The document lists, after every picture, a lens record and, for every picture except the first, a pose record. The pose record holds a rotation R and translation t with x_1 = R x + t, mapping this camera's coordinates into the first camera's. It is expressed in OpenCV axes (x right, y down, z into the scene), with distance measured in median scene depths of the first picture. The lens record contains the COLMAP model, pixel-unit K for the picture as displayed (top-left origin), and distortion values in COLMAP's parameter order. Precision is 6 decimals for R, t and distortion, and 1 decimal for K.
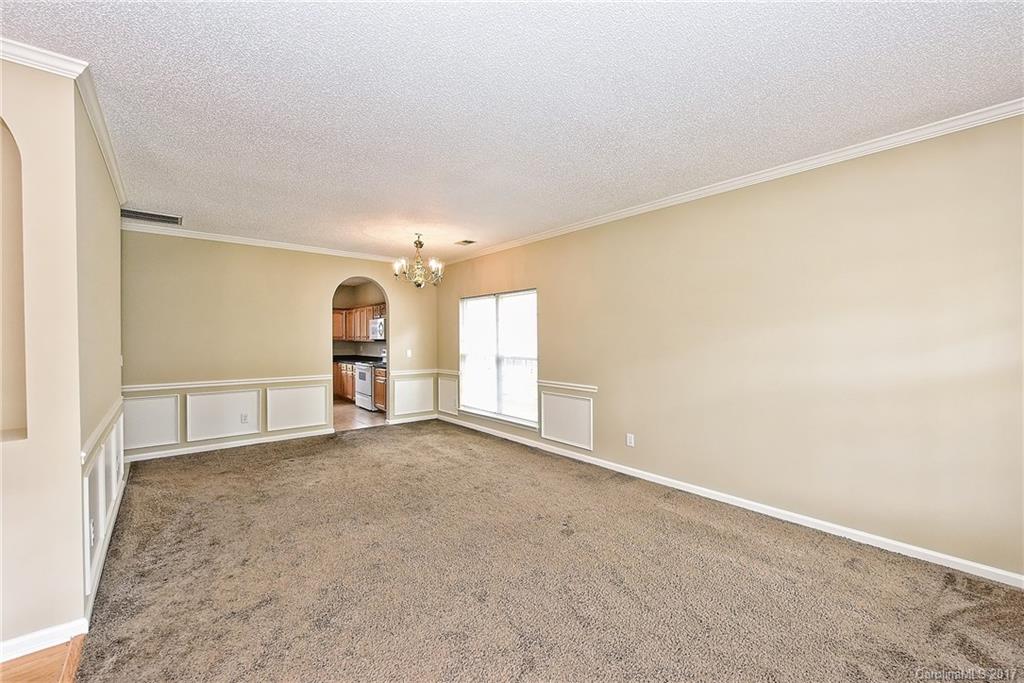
lens RADIAL K [[405.4, 0, 521.8], [0, 405.4, 341.3], [0, 0, 1]] dist [0.000781, 0.000283]
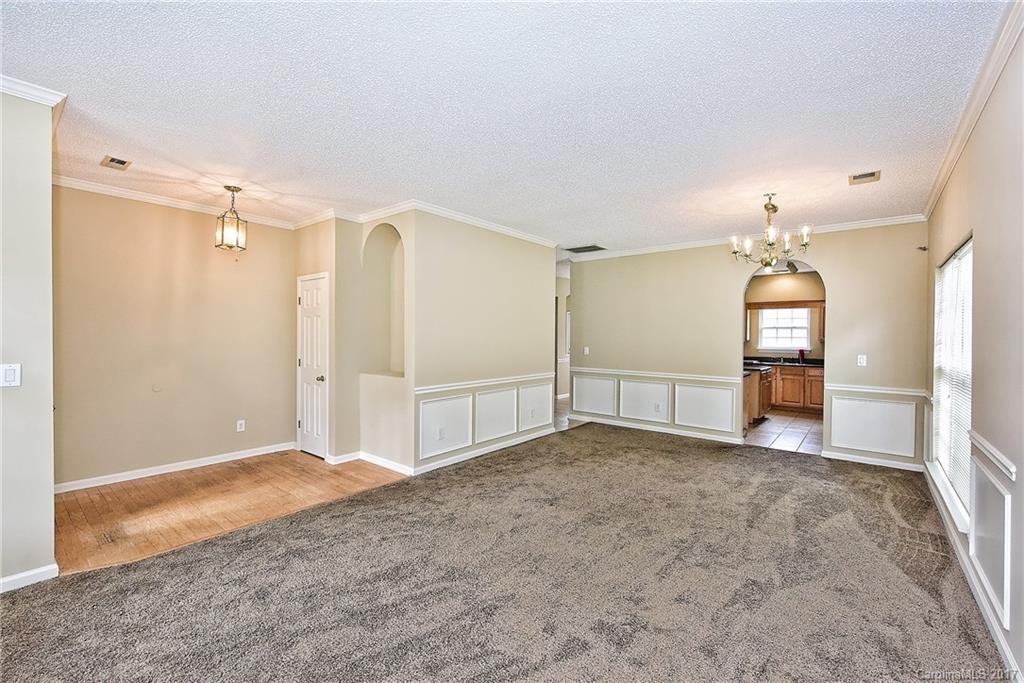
lens RADIAL K [[438.6, 0, 520.1], [0, 438.6, 341.3], [0, 0, 1]] dist [0.003453, 0.000574]
pose [[0.184680, 0.018727, -0.982620, 0.614048], [-0.019859, 0.999685, 0.015320, -0.004216], [0.982598, 0.016684, 0.184993, 0.568014]]
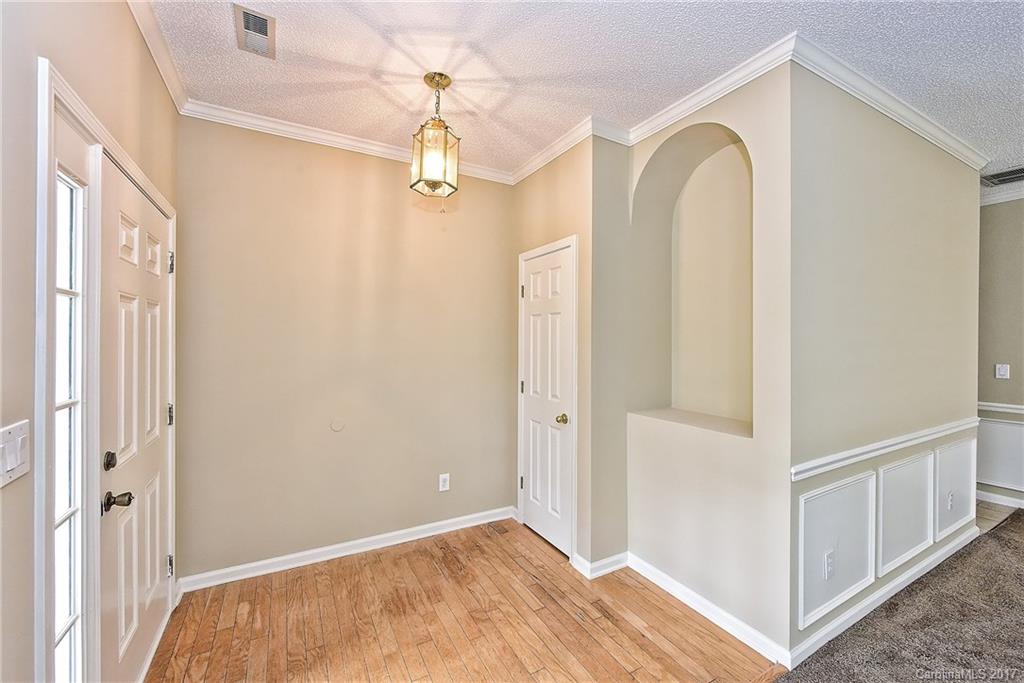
lens RADIAL K [[438.6, 0, 519.7], [0, 438.6, 334.4], [0, 0, 1]] dist [0.003453, 0.000574]
pose [[-0.190726, -0.005281, -0.981629, -0.001902], [-0.011724, 0.999926, -0.003102, -0.005800], [0.981573, 0.010917, -0.190774, 0.303447]]
